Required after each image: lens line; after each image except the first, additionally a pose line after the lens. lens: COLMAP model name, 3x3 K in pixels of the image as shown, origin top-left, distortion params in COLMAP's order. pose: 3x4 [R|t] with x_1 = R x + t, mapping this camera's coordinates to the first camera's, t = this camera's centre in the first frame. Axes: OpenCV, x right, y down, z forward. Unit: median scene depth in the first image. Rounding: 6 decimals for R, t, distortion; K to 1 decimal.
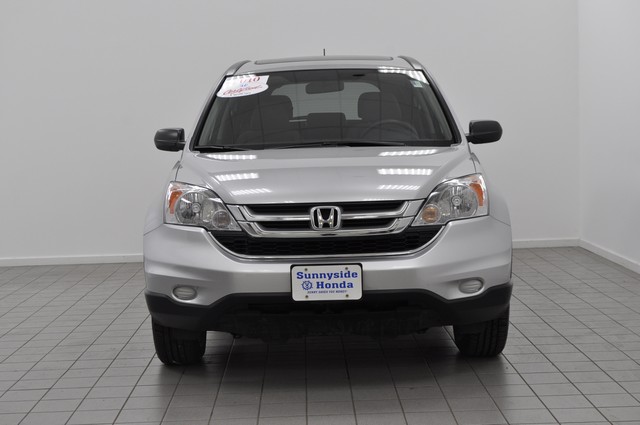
lens RADIAL K [[1088.4, 0, 320.1], [0, 1088.4, 212.4], [0, 0, 1]] dist [-0.032688, 0.000000]
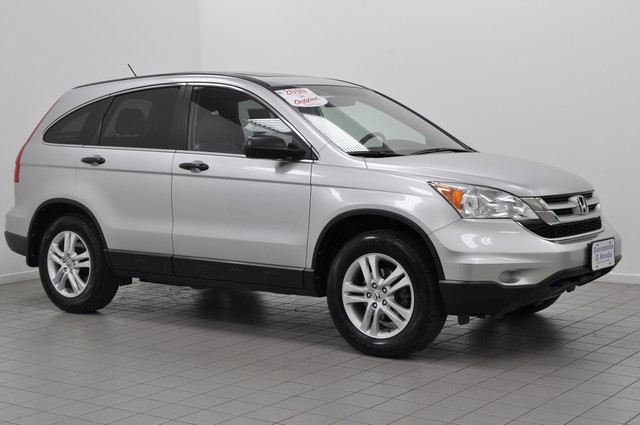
lens RADIAL K [[1061.5, 0, 319.8], [0, 1061.5, 212.4], [0, 0, 1]] dist [0.019402, 0.000000]
pose [[0.586688, -0.039207, 0.808863, -1.170750], [0.067593, 0.997713, -0.000666, -0.005689], [-0.806987, 0.055064, 0.587997, 0.523513]]
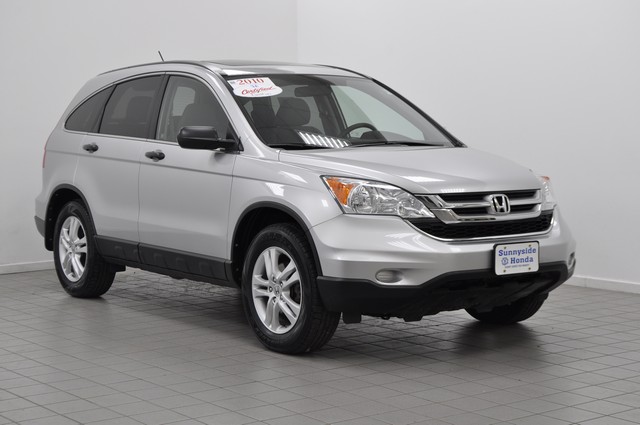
lens RADIAL K [[1208.1, 0, 319.6], [0, 1208.1, 212.6], [0, 0, 1]] dist [0.169856, 0.000000]
pose [[0.796628, -0.017210, 0.604224, -0.939662], [0.032151, 0.999386, -0.013924, 0.026111], [-0.603614, 0.030518, 0.796693, 0.078741]]
